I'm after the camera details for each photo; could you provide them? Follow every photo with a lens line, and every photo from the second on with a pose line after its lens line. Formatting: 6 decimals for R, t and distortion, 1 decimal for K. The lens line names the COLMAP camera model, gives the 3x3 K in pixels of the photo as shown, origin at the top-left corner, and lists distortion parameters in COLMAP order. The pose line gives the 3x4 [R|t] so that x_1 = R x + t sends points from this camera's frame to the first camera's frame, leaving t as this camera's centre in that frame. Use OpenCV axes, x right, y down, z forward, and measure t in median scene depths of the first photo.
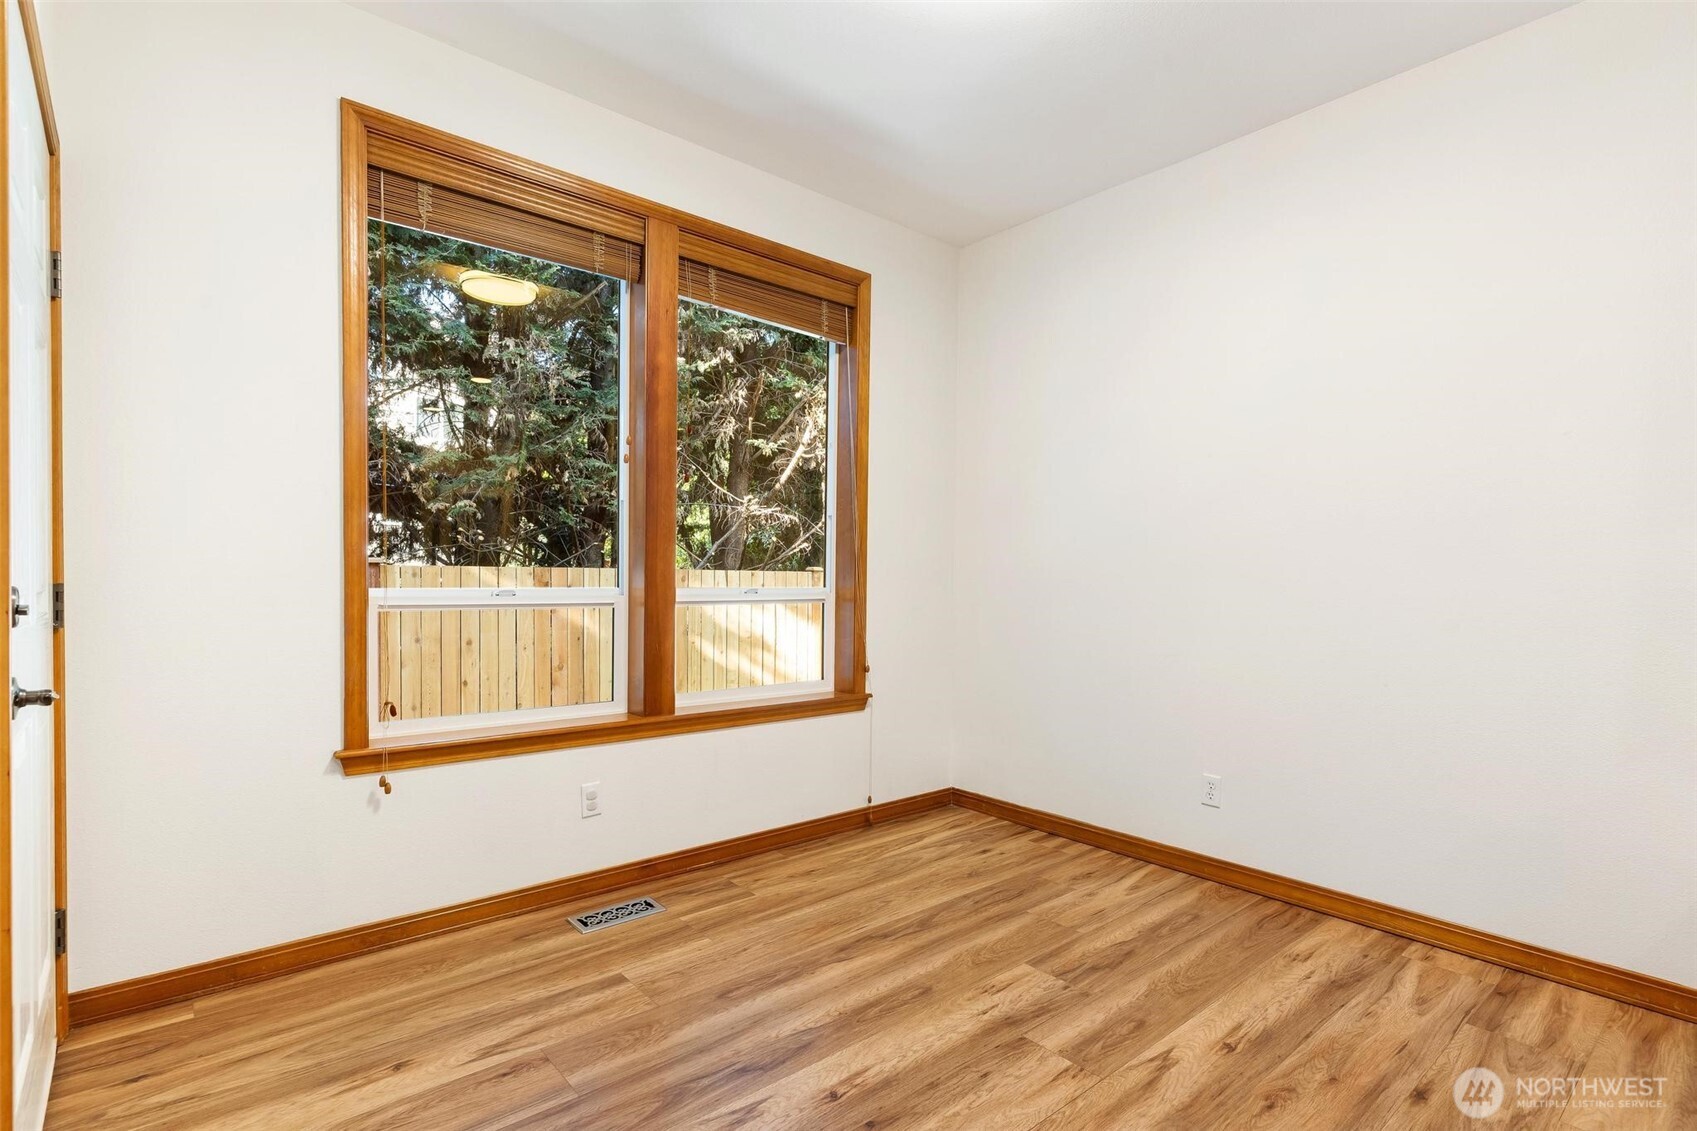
lens RADIAL K [[822.2, 0, 843.6], [0, 822.2, 576.6], [0, 0, 1]] dist [0.006783, 0.001036]
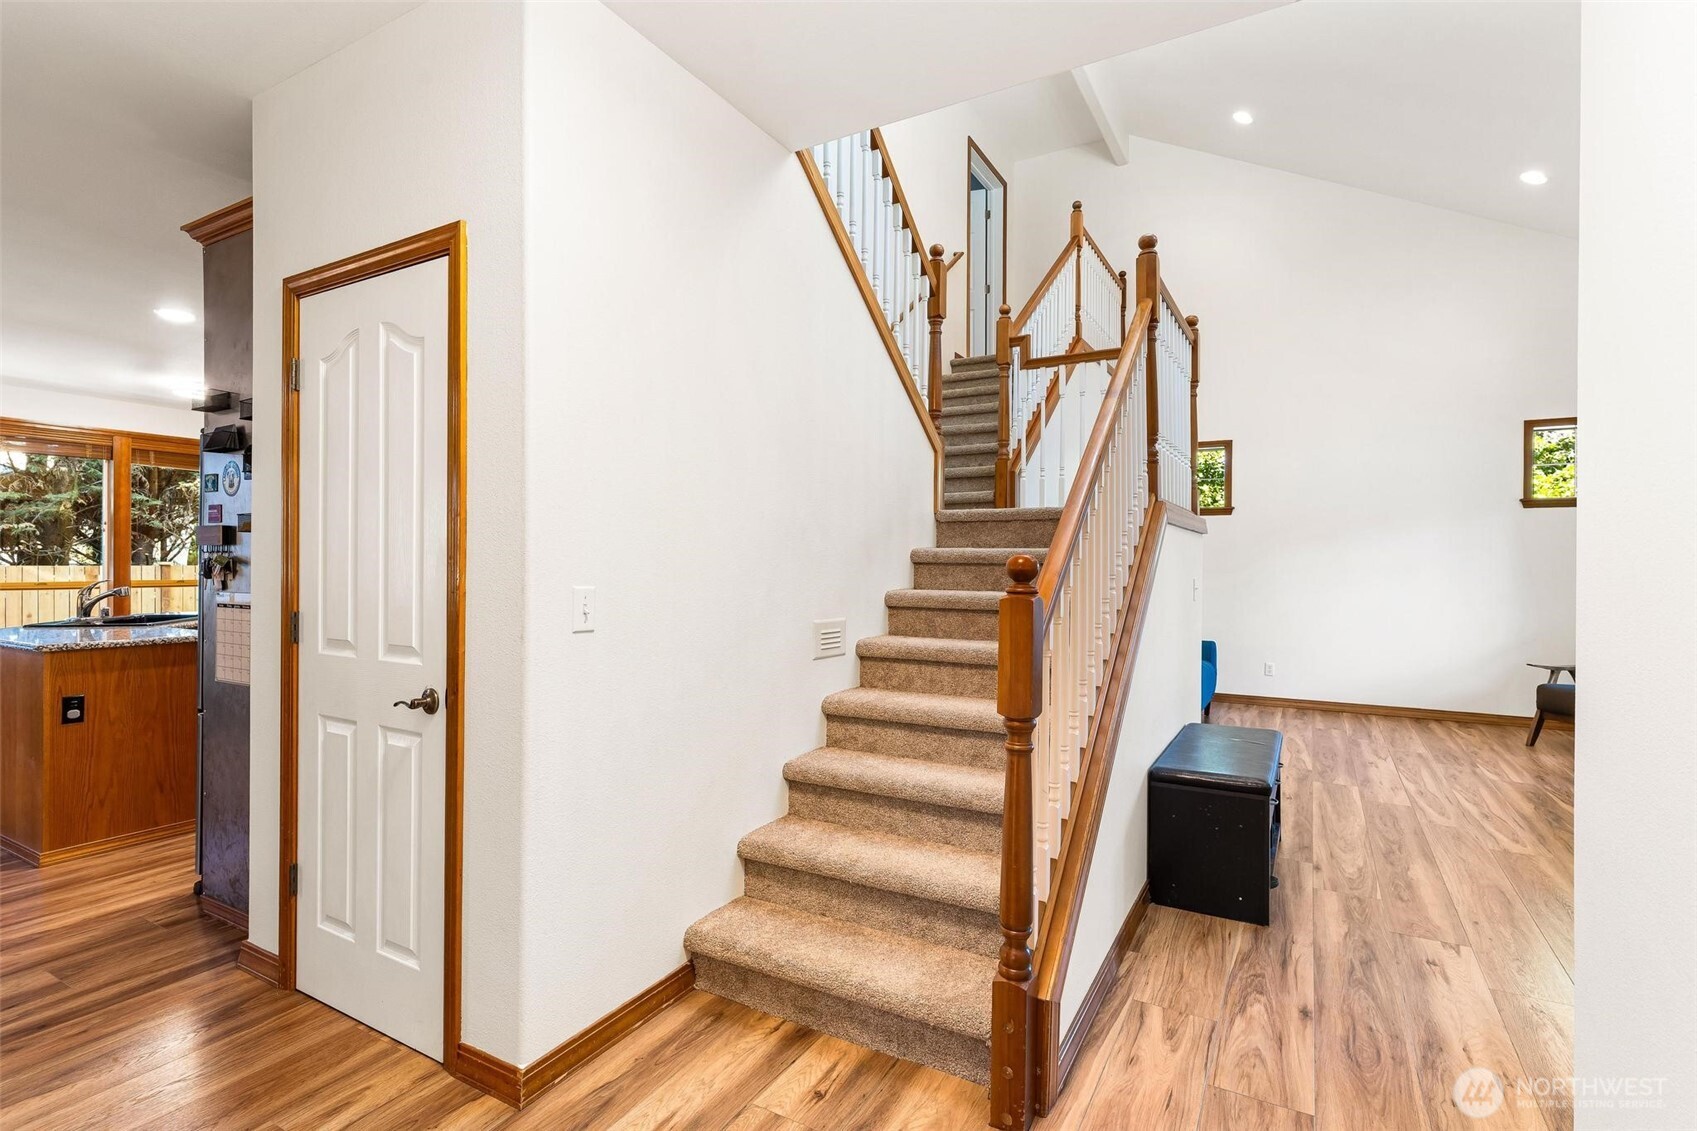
lens RADIAL K [[822.2, 0, 853.6], [0, 822.2, 556.8], [0, 0, 1]] dist [0.006783, 0.001036]
pose [[0.940326, -0.002619, 0.340264, 0.465588], [0.003251, 0.999994, -0.001287, -0.022345], [-0.340259, 0.002317, 0.940329, -0.977953]]
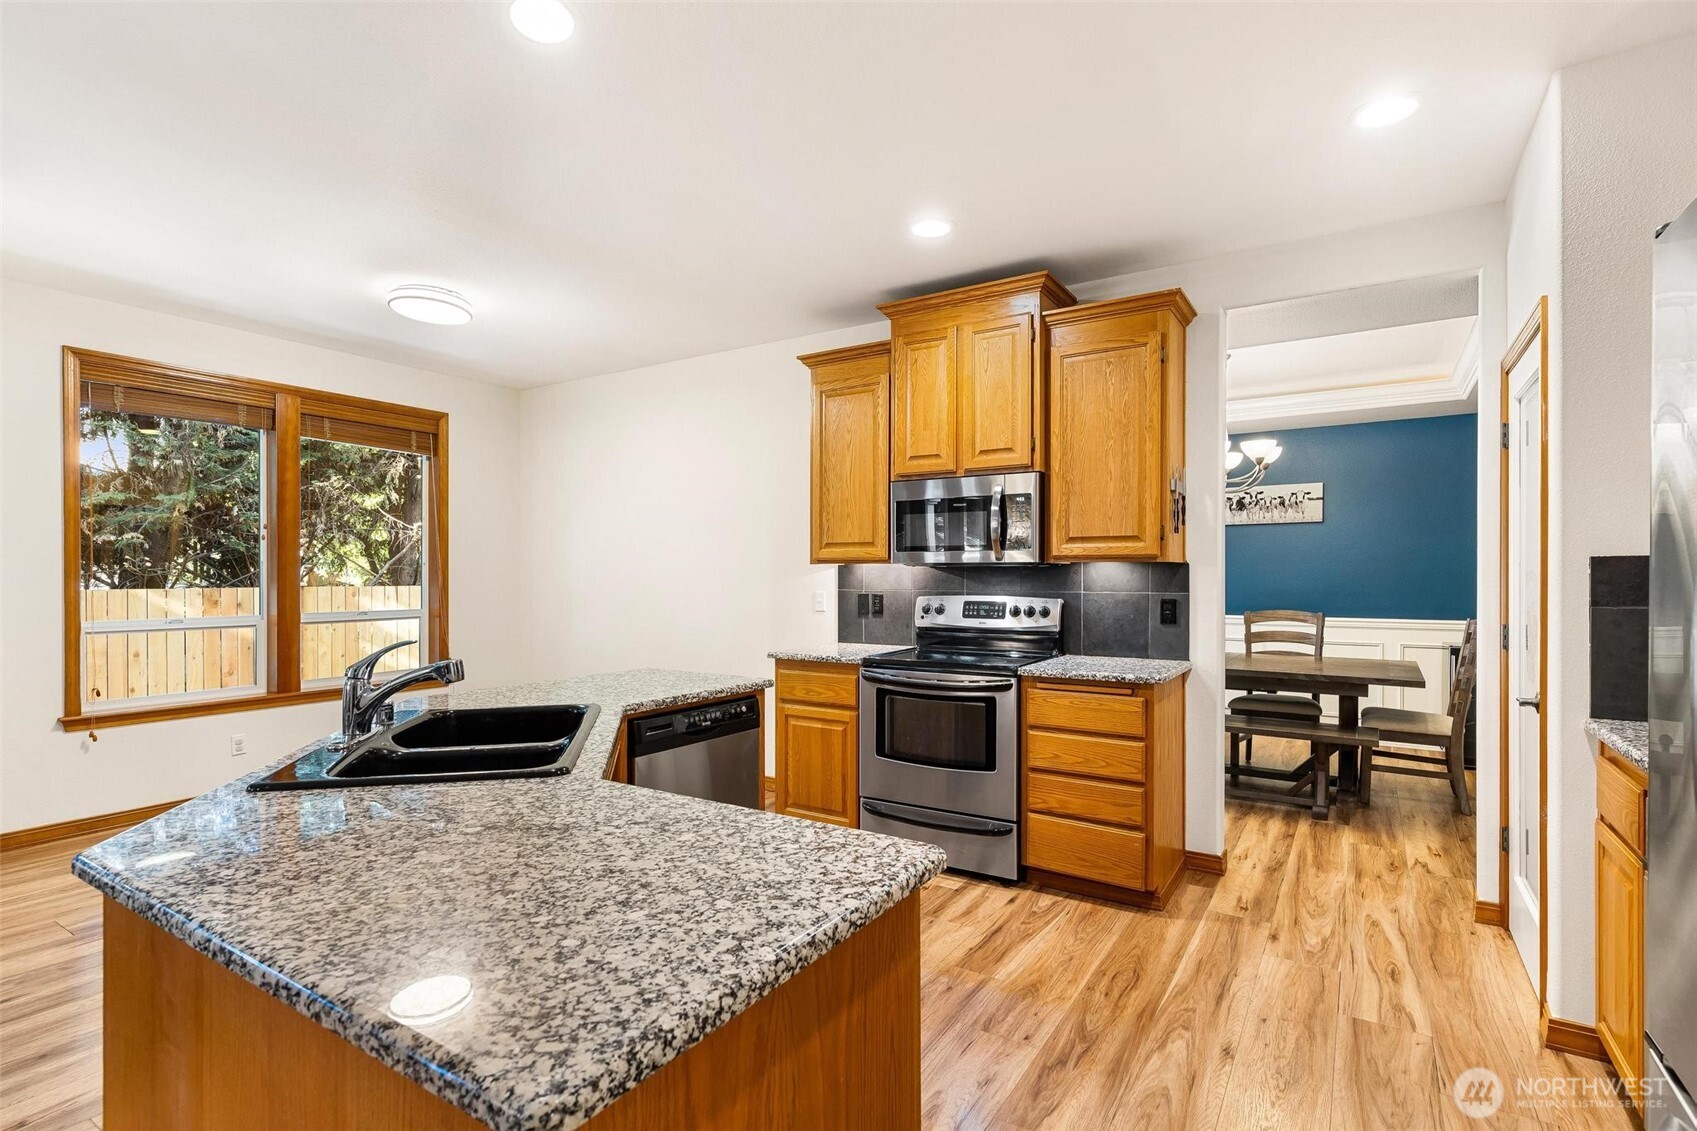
lens RADIAL K [[822.2, 0, 846.5], [0, 822.2, 568.3], [0, 0, 1]] dist [0.006783, 0.001036]
pose [[0.956644, -0.007861, 0.291153, 0.166919], [0.009284, 0.999951, -0.003506, -0.029138], [-0.291111, 0.006057, 0.956670, -0.413774]]
